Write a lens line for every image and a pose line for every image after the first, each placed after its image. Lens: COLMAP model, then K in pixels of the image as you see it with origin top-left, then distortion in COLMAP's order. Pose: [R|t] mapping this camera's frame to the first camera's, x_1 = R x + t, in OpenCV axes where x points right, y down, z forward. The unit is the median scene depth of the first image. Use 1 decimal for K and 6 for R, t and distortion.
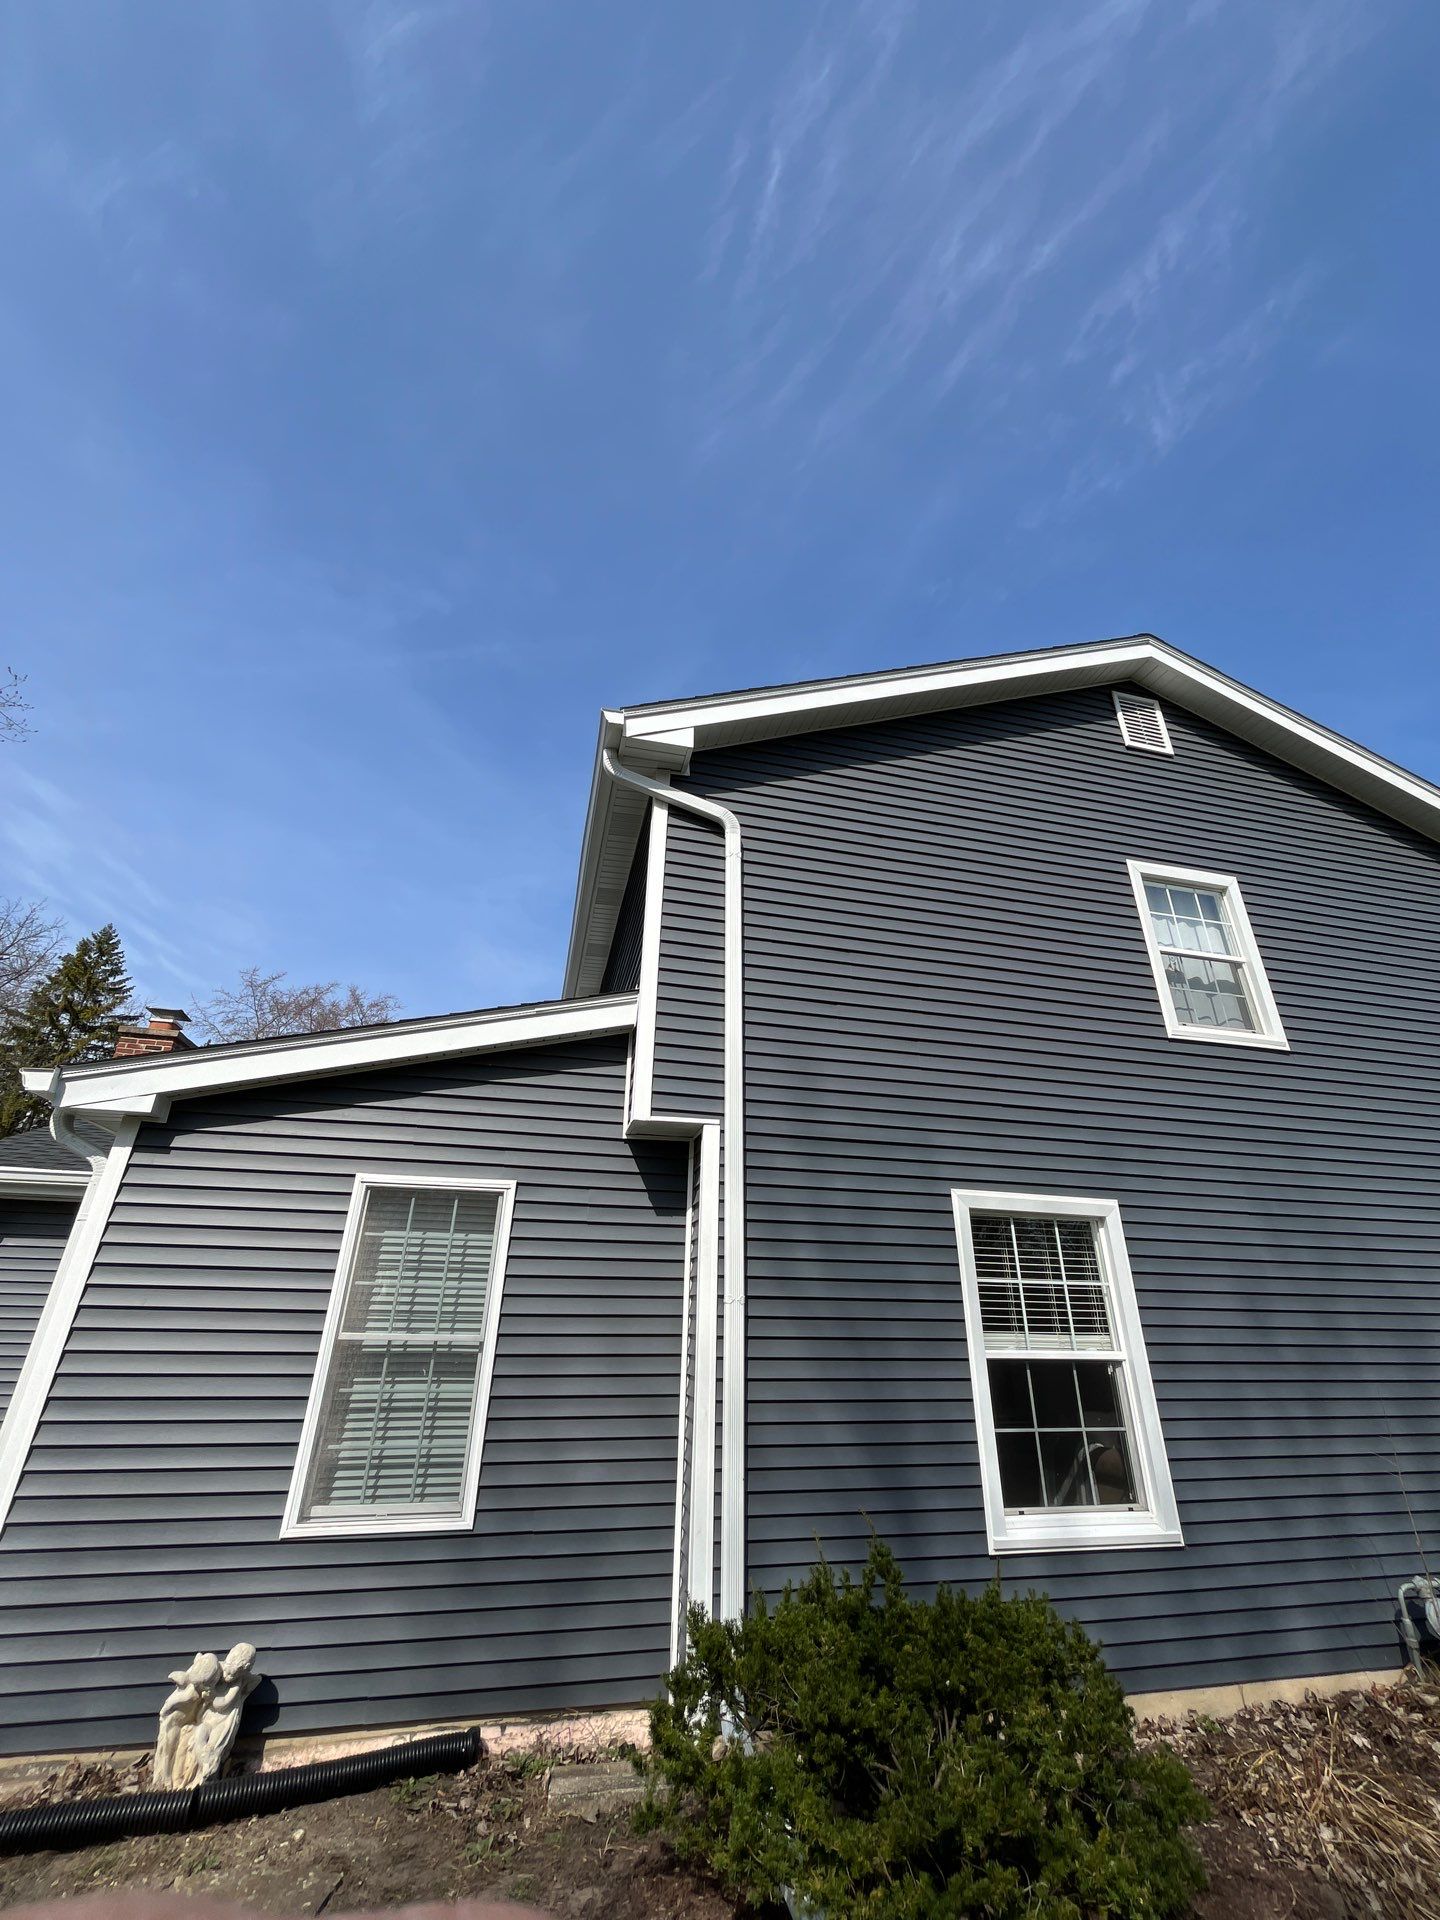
lens RADIAL K [[767.6, 0, 720.0], [0, 767.6, 960.0], [0, 0, 1]] dist [-0.001121, -0.000325]
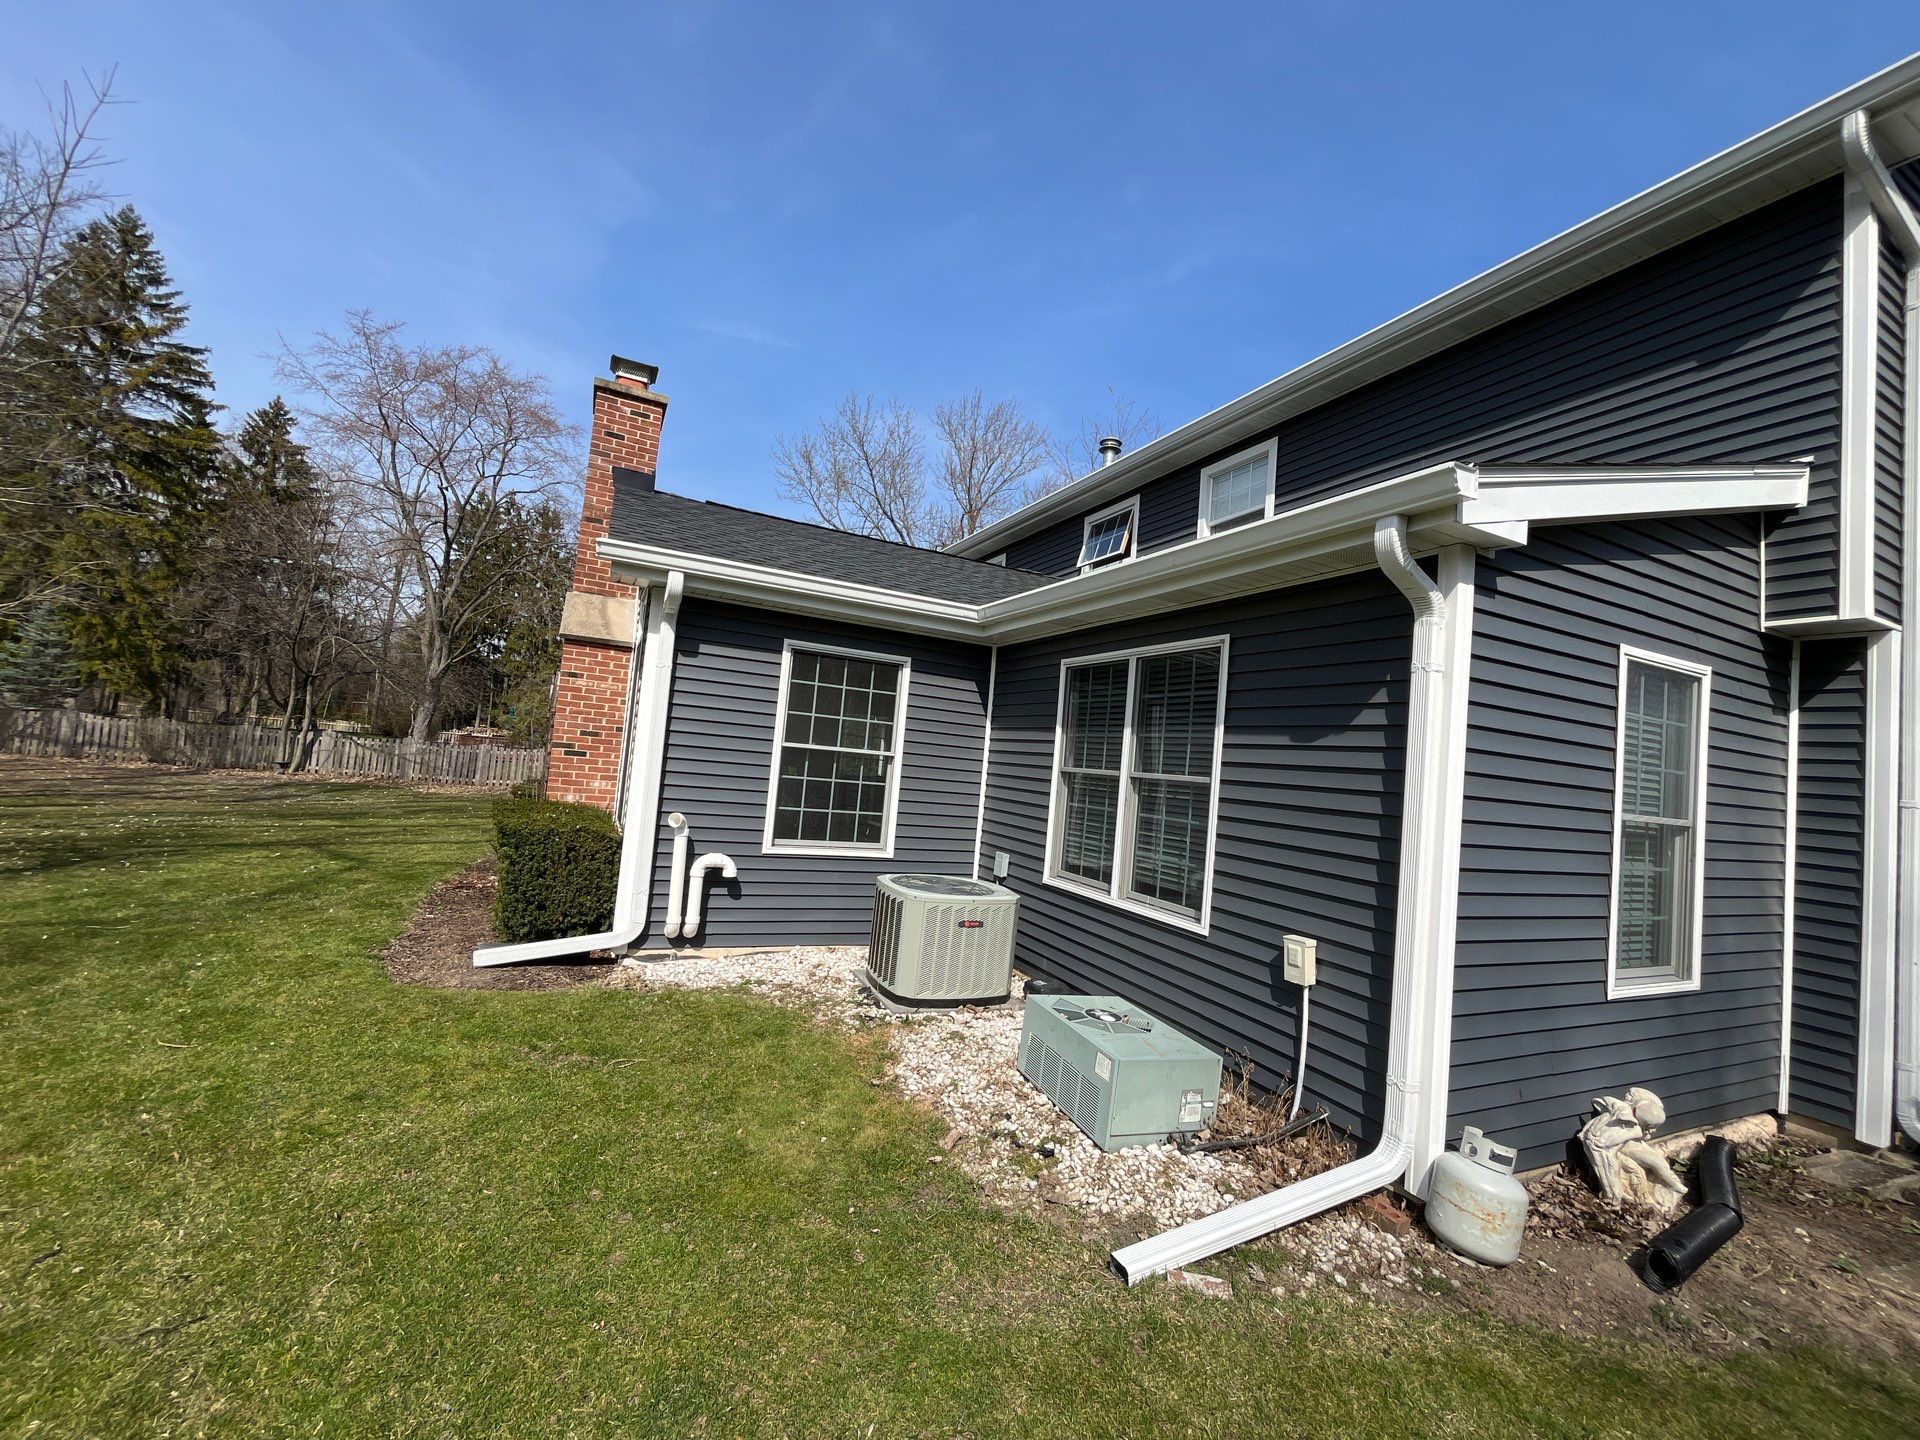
lens RADIAL K [[767.6, 0, 960.0], [0, 767.6, 720.0], [0, 0, 1]] dist [-0.001121, -0.000325]
pose [[0.976521, 0.083914, 0.198407, -0.132253], [-0.153366, 0.917590, 0.366754, 0.015178], [-0.151281, -0.388572, 0.908915, 0.029607]]
